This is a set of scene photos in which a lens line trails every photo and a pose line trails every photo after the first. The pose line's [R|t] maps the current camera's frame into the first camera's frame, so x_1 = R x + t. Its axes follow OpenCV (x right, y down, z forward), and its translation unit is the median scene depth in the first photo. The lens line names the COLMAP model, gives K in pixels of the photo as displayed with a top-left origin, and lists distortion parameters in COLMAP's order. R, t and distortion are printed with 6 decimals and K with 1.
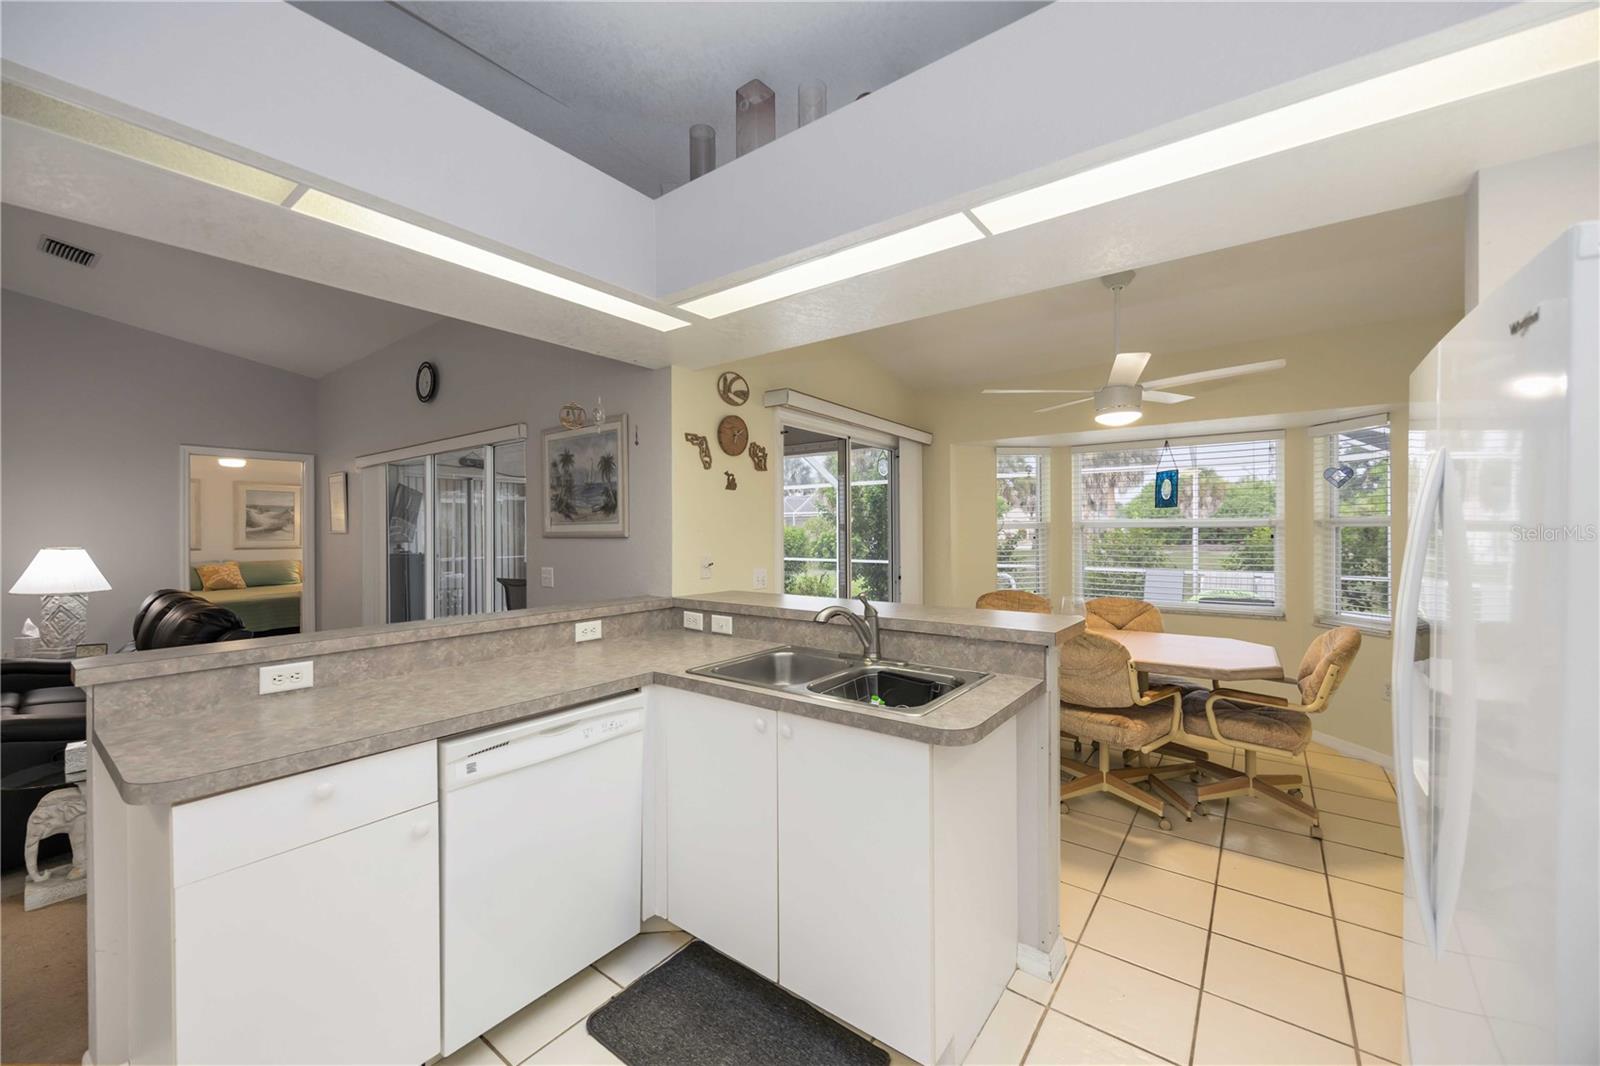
lens RADIAL K [[621.5, 0, 800.0], [0, 621.5, 533.0], [0, 0, 1]] dist [0.000148, 0.000024]
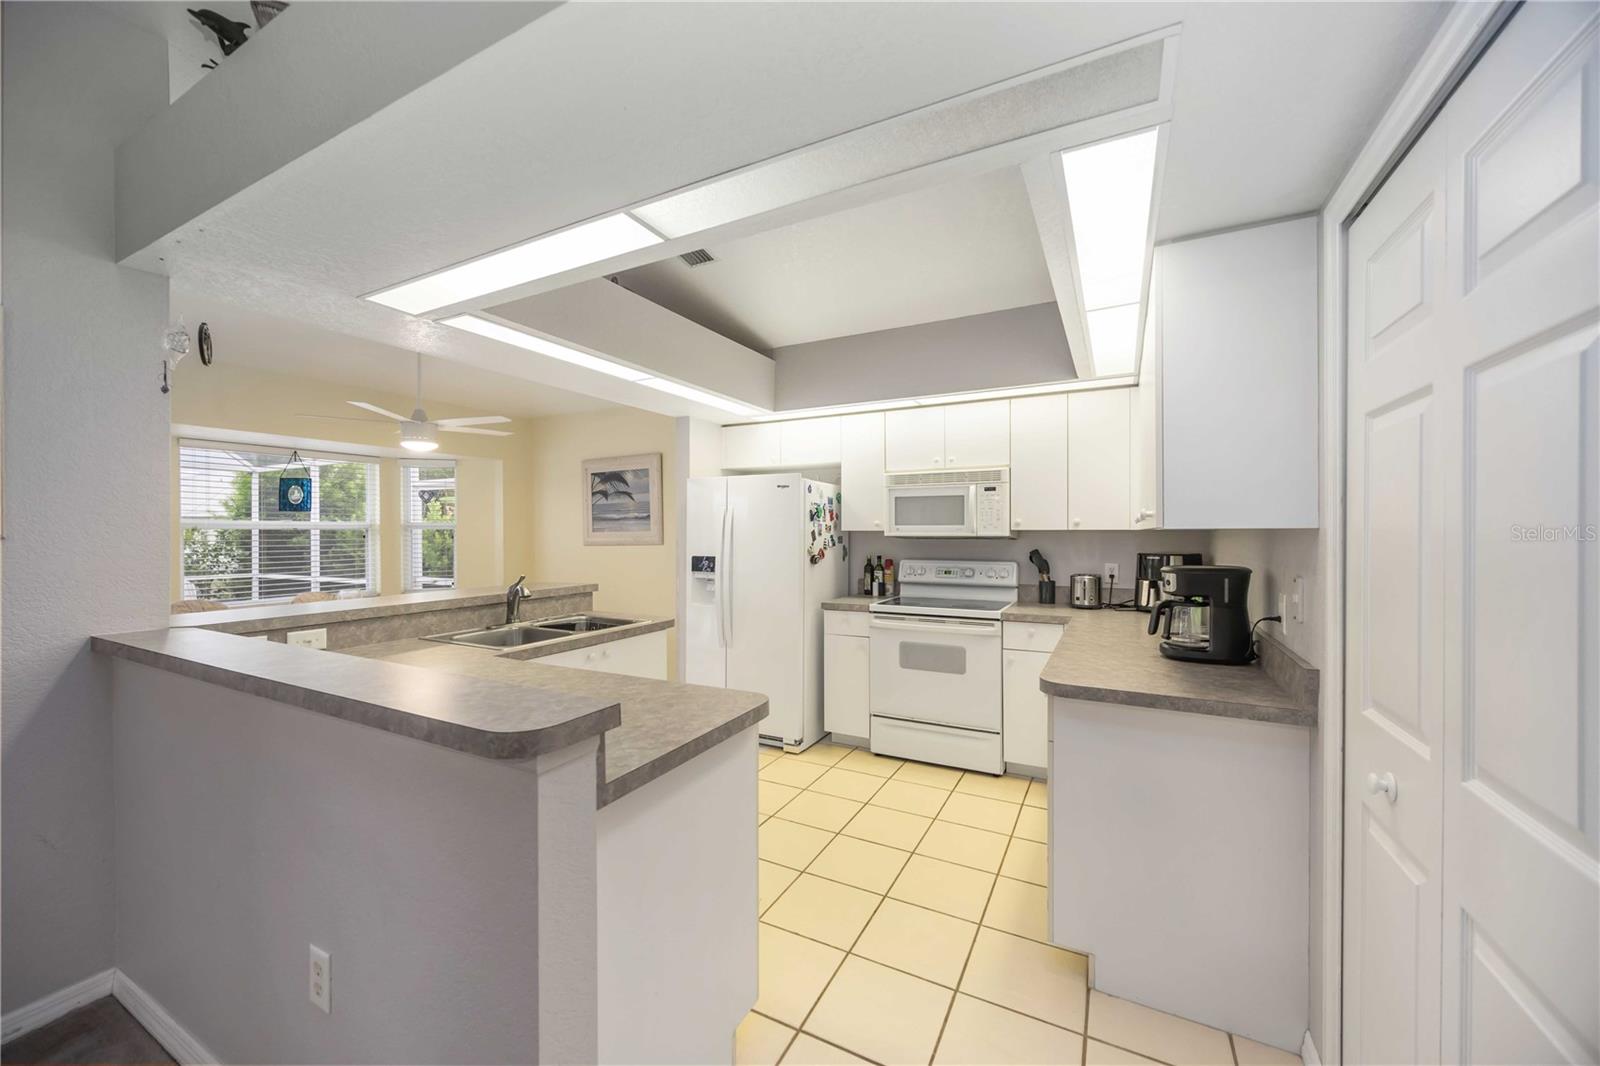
lens RADIAL K [[610.5, 0, 800.0], [0, 610.5, 533.0], [0, 0, 1]] dist [0.000970, 0.000074]
pose [[-0.166457, 0.001127, 0.986048, -1.075992], [0.008937, 0.999960, 0.000366, 0.008876], [-0.986008, 0.008873, -0.166461, 0.504385]]
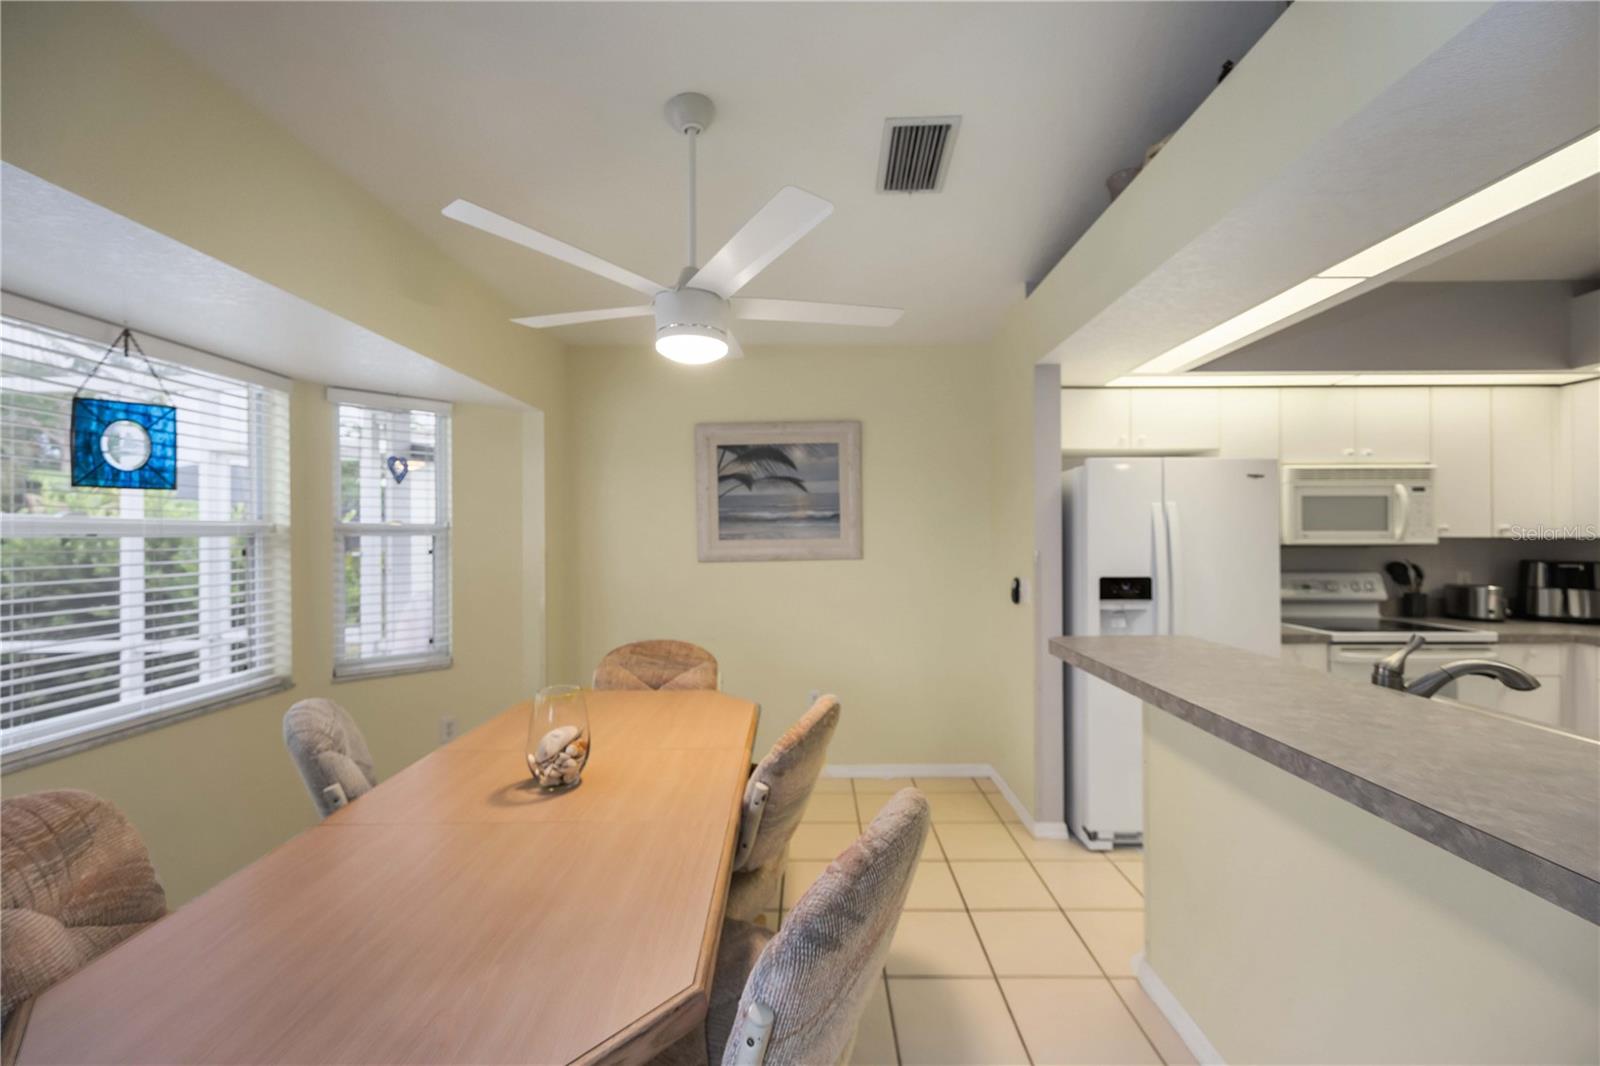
lens RADIAL K [[610.5, 0, 800.0], [0, 610.5, 533.0], [0, 0, 1]] dist [0.000970, 0.000074]
pose [[-0.606804, 0.009160, 0.794799, -0.017439], [0.010398, 0.999940, -0.003586, -0.009203], [-0.794783, 0.006088, -0.606863, 1.516961]]
